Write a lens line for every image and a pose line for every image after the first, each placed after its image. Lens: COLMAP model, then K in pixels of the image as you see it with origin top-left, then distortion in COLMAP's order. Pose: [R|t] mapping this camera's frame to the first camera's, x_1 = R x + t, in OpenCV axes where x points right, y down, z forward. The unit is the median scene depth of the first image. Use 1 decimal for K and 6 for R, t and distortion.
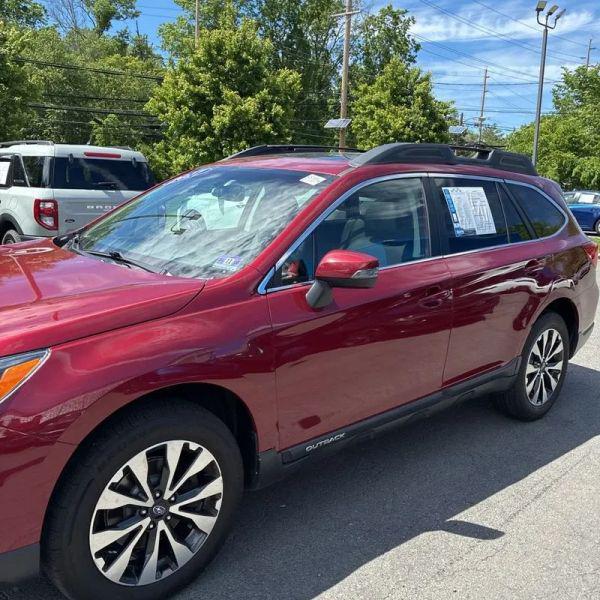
lens RADIAL K [[611.3, 0, 290.3], [0, 611.3, 301.2], [0, 0, 1]] dist [0.005746, 0.012774]
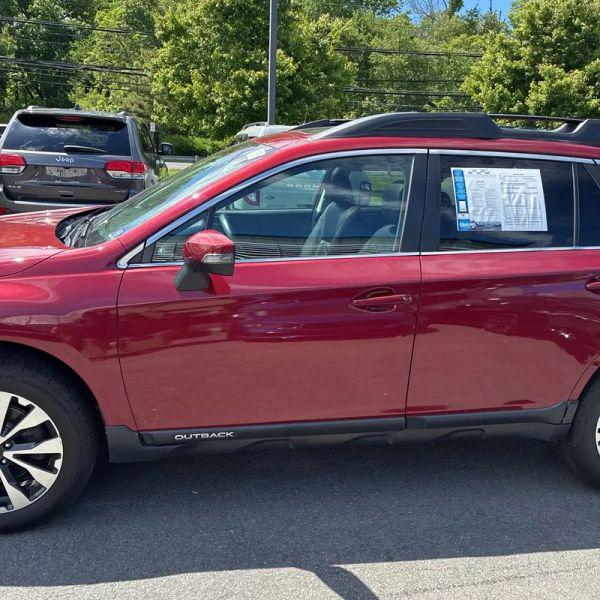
lens RADIAL K [[611.3, 0, 290.3], [0, 611.3, 301.2], [0, 0, 1]] dist [0.005746, 0.012774]
pose [[0.849229, 0.131215, -0.511461, 0.431867], [-0.118111, 0.991293, 0.058206, -0.030444], [0.514645, 0.010979, 0.857333, 0.183070]]
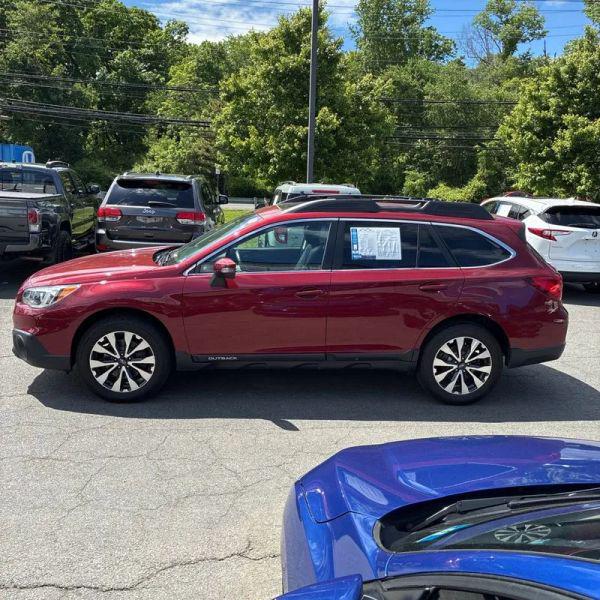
lens RADIAL K [[626.5, 0, 300.0], [0, 626.5, 300.0], [0, 0, 1]] dist [0.013469, 0.024854]
pose [[0.798120, 0.108751, -0.592602, 0.962537], [-0.128004, 0.991727, 0.009600, -0.000313], [0.588744, 0.068193, 0.805438, -0.305878]]
